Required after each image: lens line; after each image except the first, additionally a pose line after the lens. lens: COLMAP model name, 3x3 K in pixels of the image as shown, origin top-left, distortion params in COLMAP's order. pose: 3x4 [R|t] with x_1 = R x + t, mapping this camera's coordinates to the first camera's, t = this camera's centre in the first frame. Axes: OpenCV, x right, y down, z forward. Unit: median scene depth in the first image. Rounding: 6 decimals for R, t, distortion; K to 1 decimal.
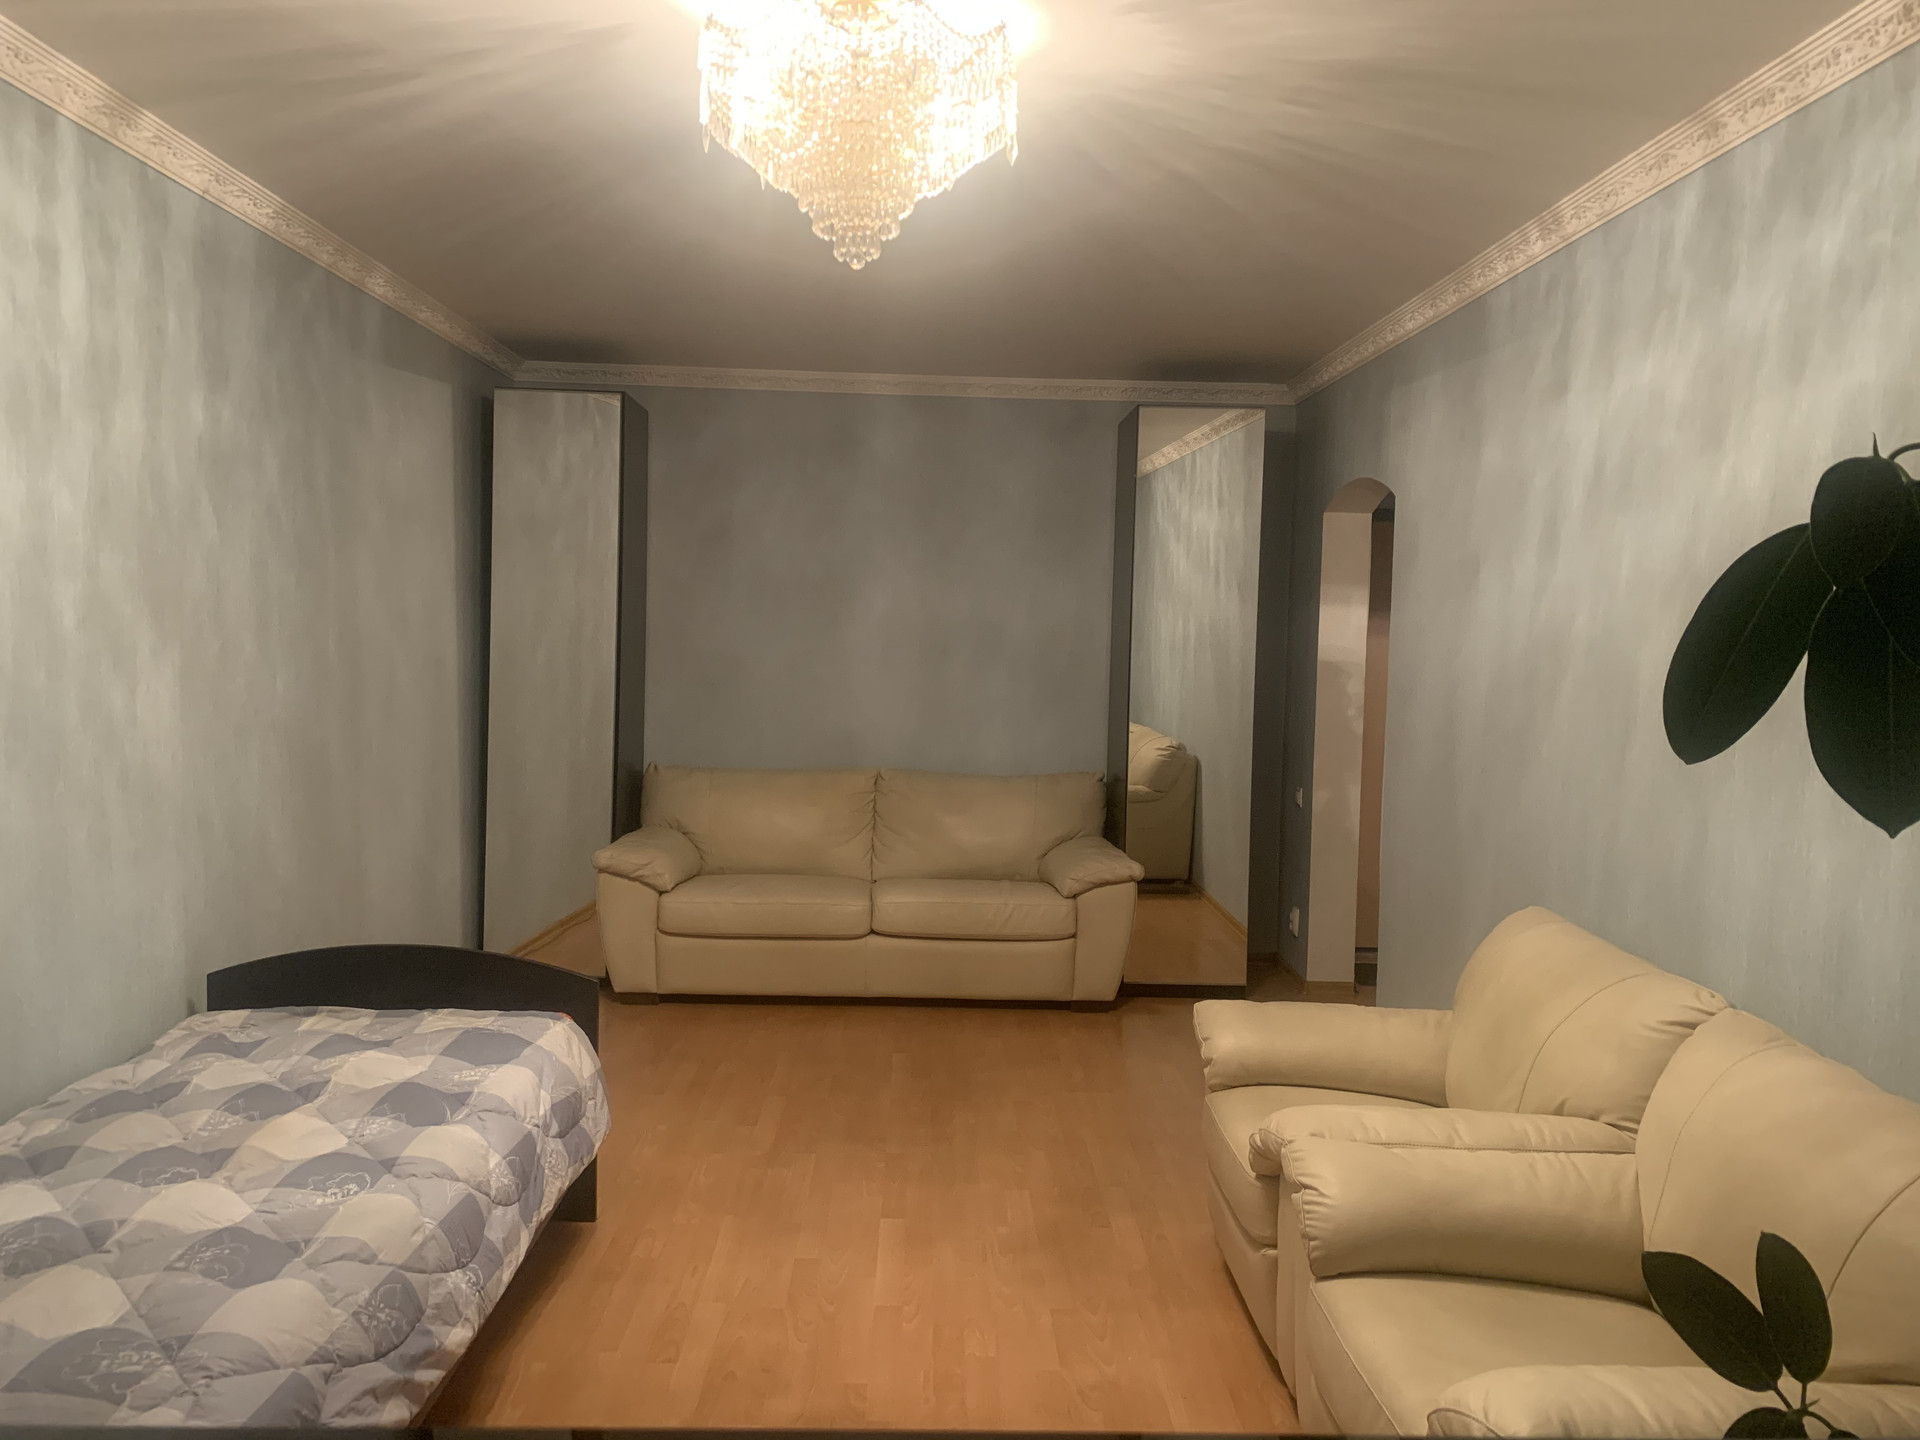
lens RADIAL K [[1460.8, 0, 960.0], [0, 1460.8, 720.0], [0, 0, 1]] dist [0.082417, -0.119282]
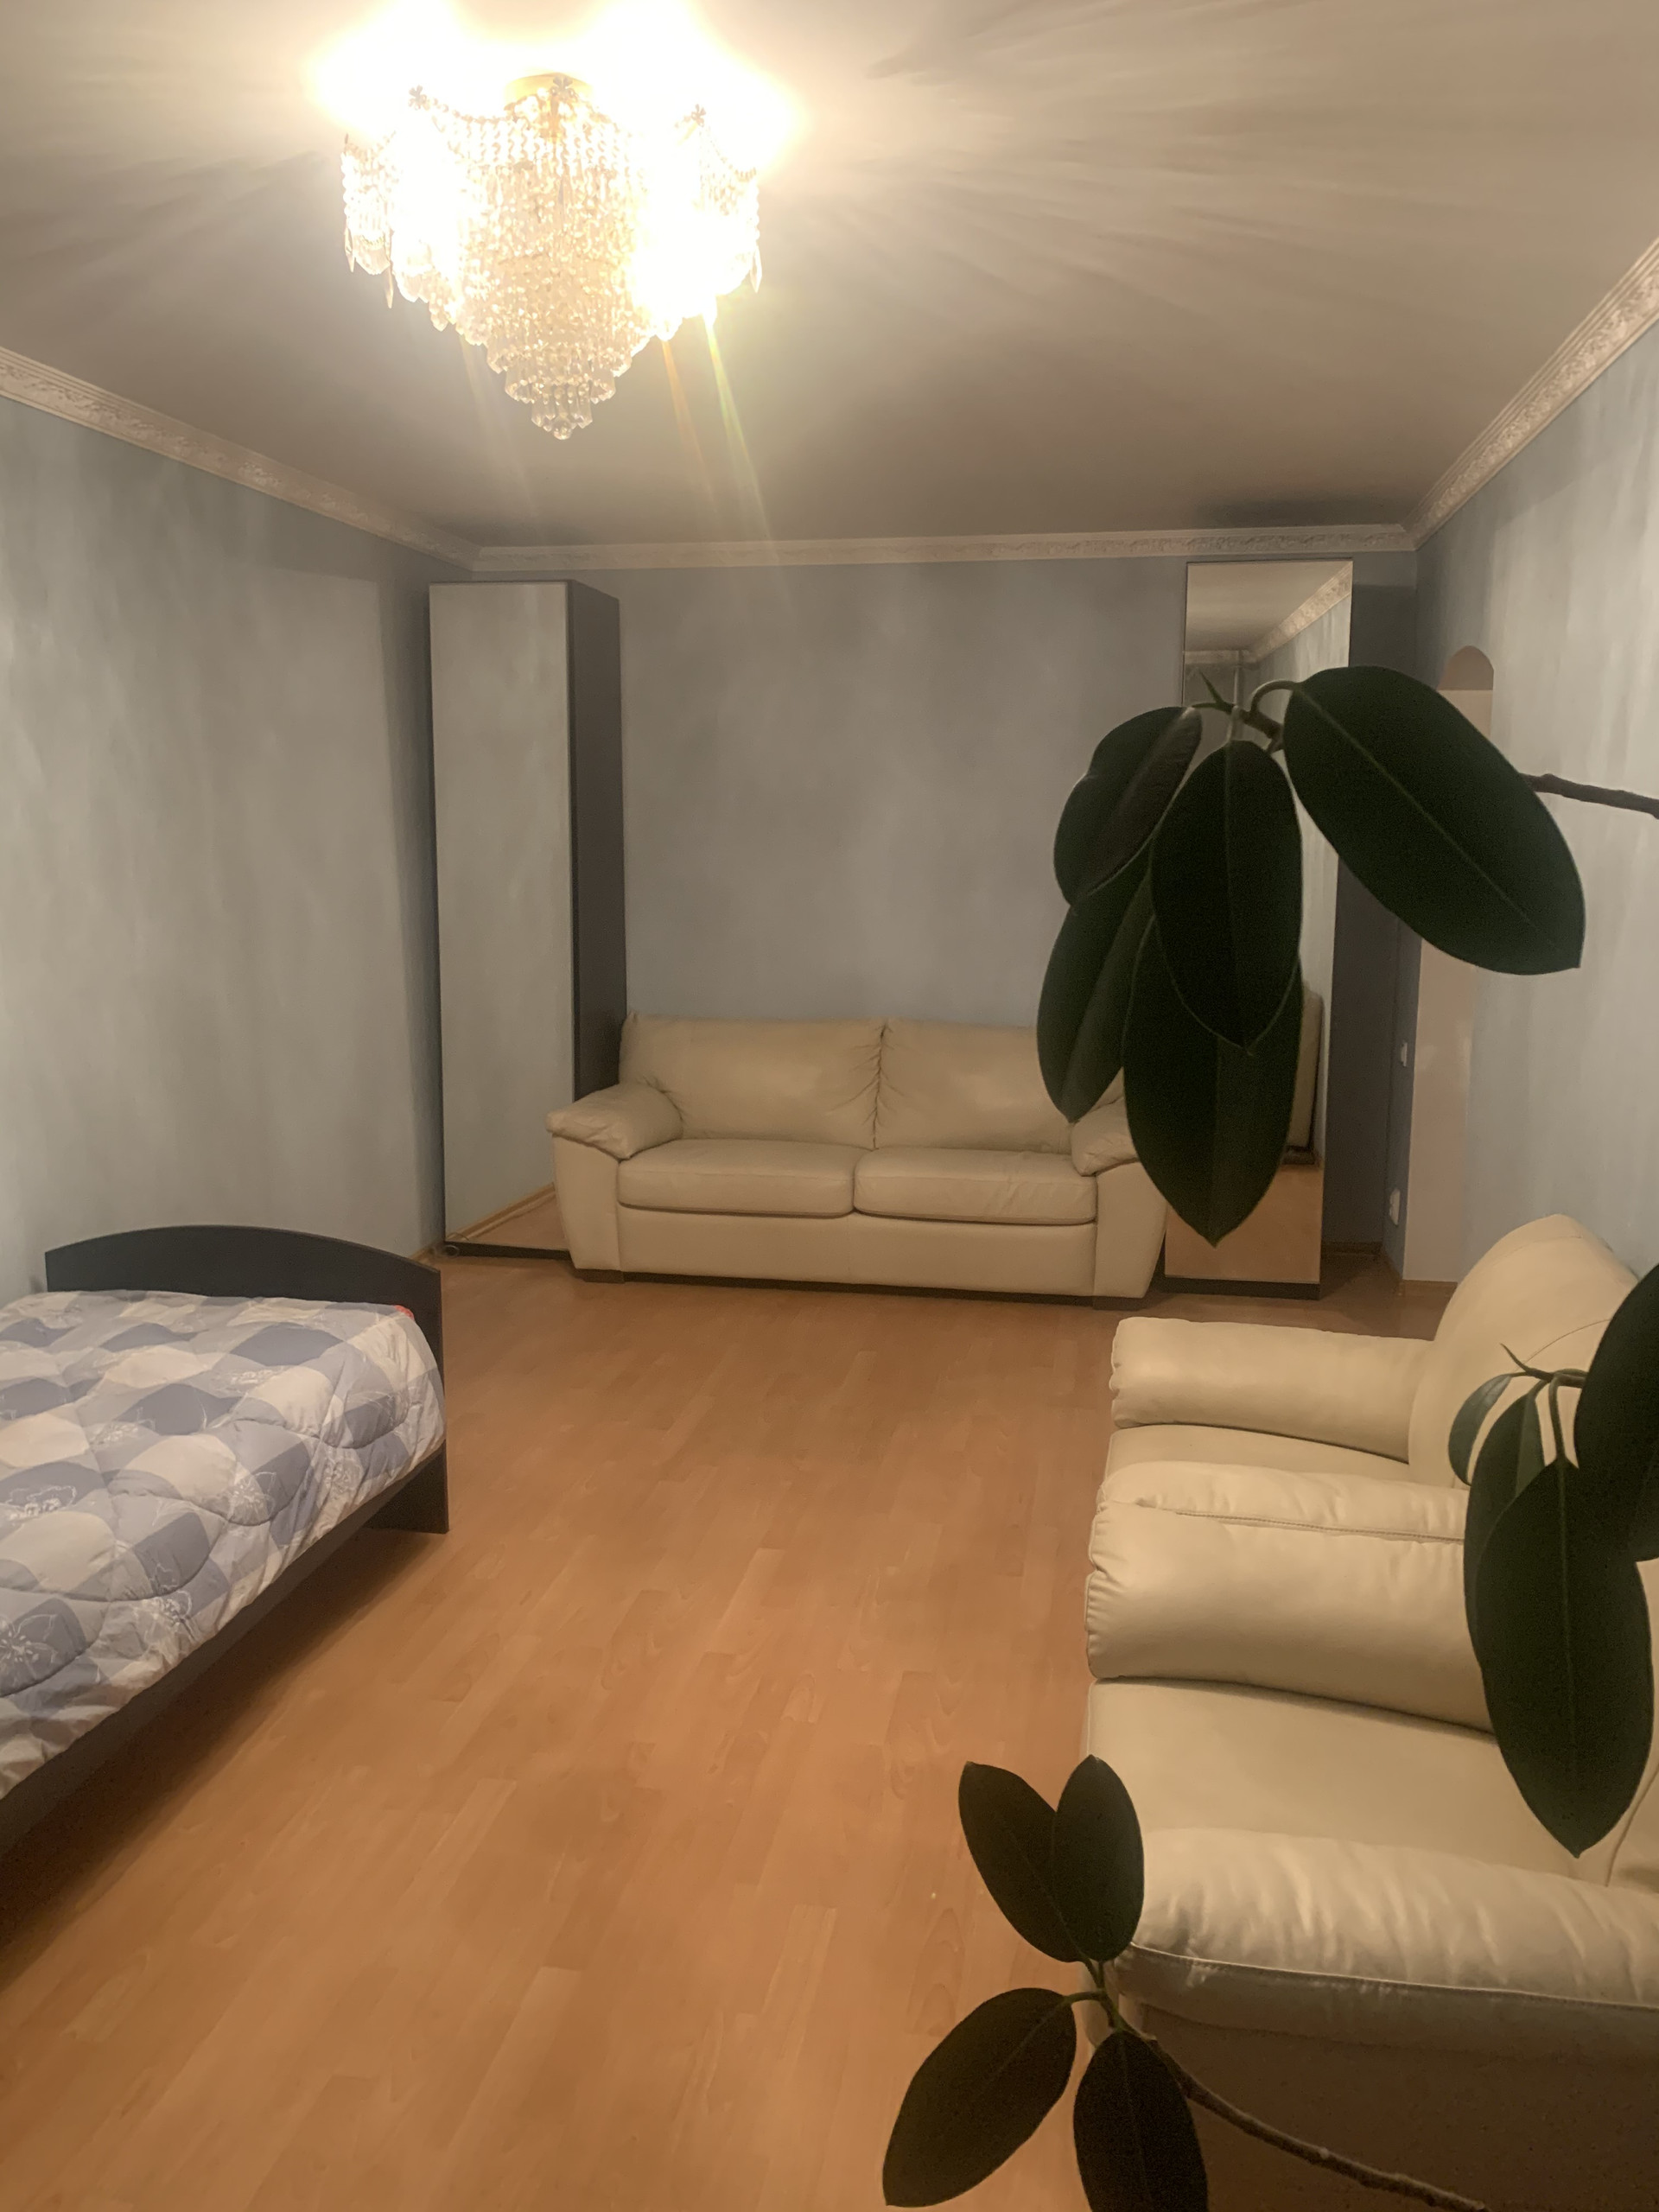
lens RADIAL K [[1683.0, 0, 833.8], [0, 1683.0, 1099.7], [0, 0, 1]] dist [0.082417, -0.119282]
pose [[0.979677, 0.010634, -0.200300, 0.213364], [0.008721, 0.995391, 0.095500, -0.025330], [0.200393, -0.095306, 0.975069, 0.061523]]
